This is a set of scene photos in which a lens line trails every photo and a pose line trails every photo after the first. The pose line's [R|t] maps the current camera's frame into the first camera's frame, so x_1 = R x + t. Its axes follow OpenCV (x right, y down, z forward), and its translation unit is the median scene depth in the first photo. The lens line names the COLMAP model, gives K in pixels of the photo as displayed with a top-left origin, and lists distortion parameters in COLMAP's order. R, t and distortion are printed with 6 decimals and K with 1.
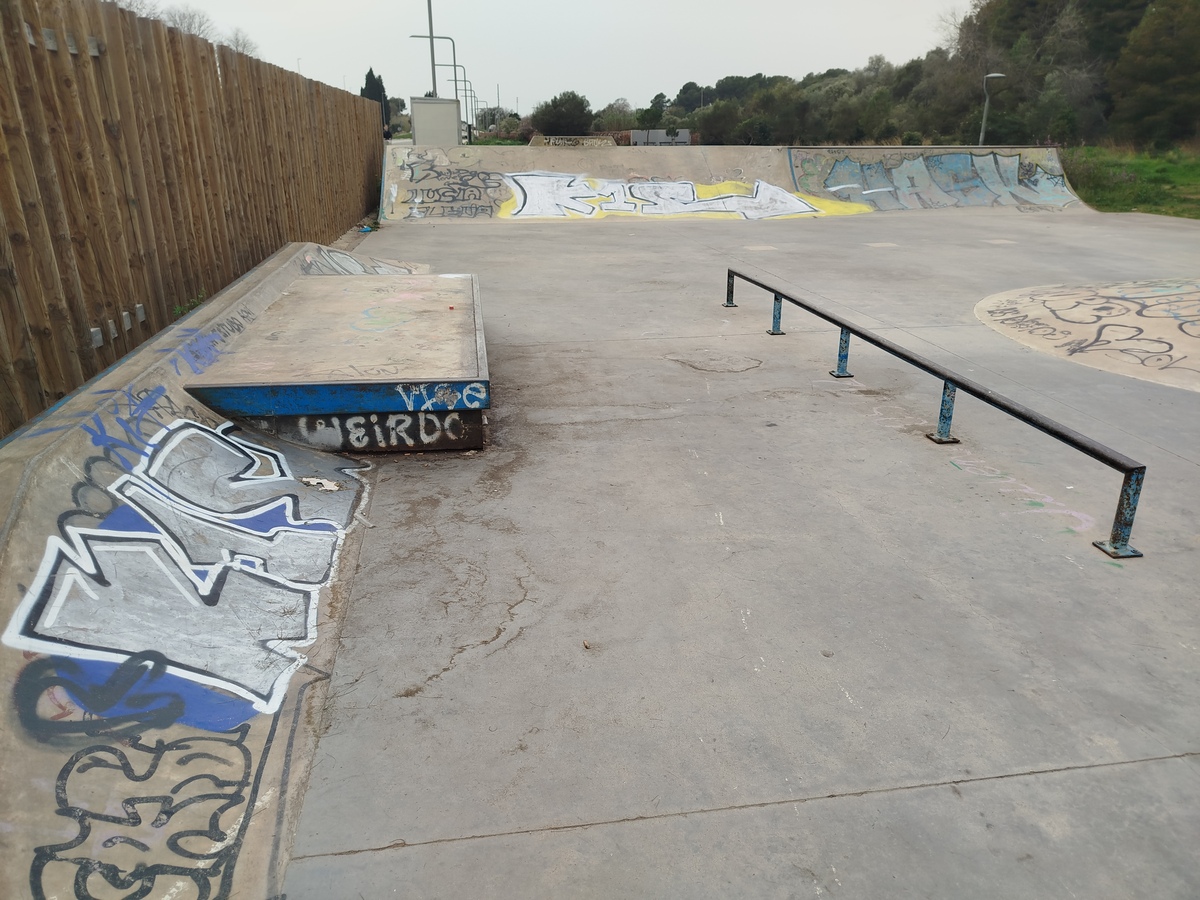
lens RADIAL K [[855.0, 0, 600.9], [0, 855.0, 450.6], [0, 0, 1]] dist [0.002209, -0.001150]
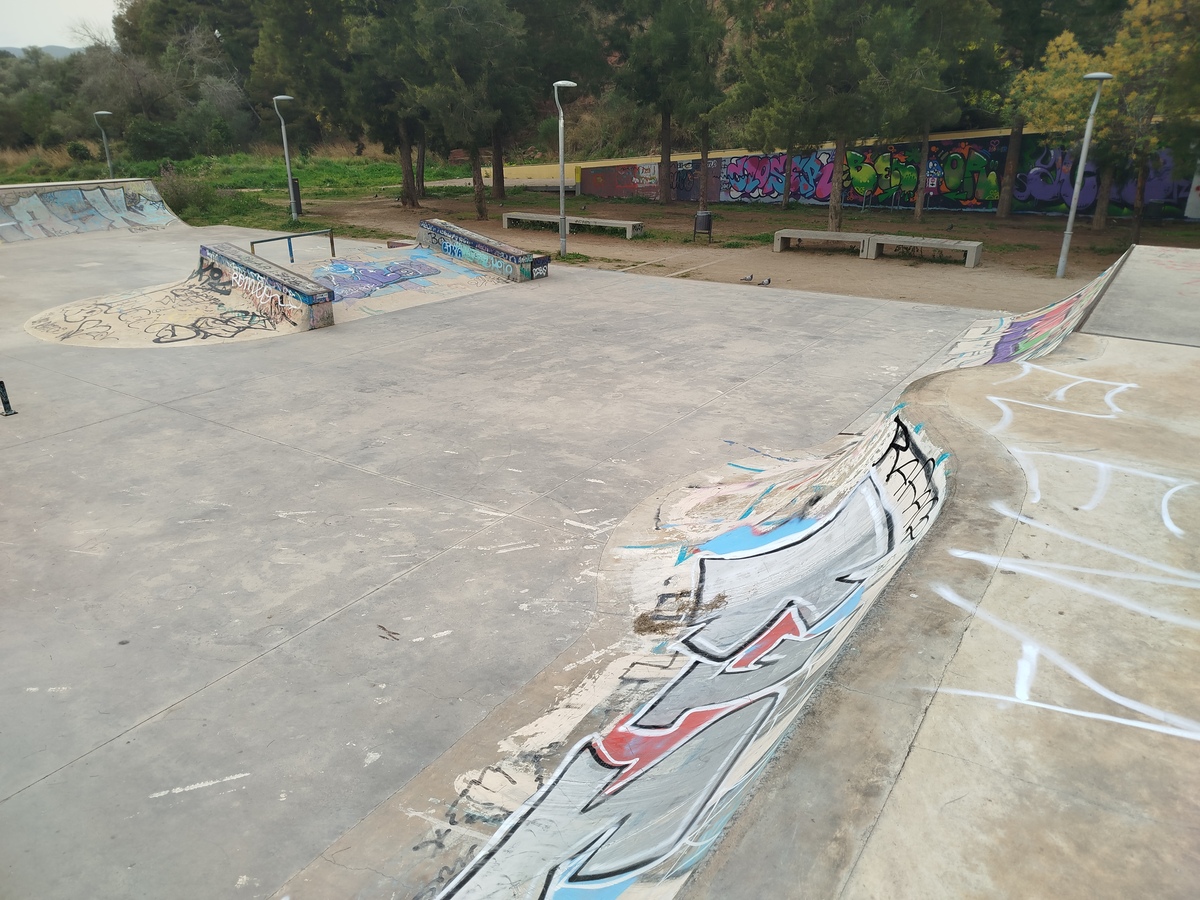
lens RADIAL K [[855.0, 0, 598.3], [0, 855.0, 449.4], [0, 0, 1]] dist [0.002209, -0.001150]
pose [[0.686360, -0.263815, 0.677725, 0.003647], [0.255397, 0.959969, 0.115031, 0.069317], [-0.680942, 0.094136, 0.726262, -0.393227]]
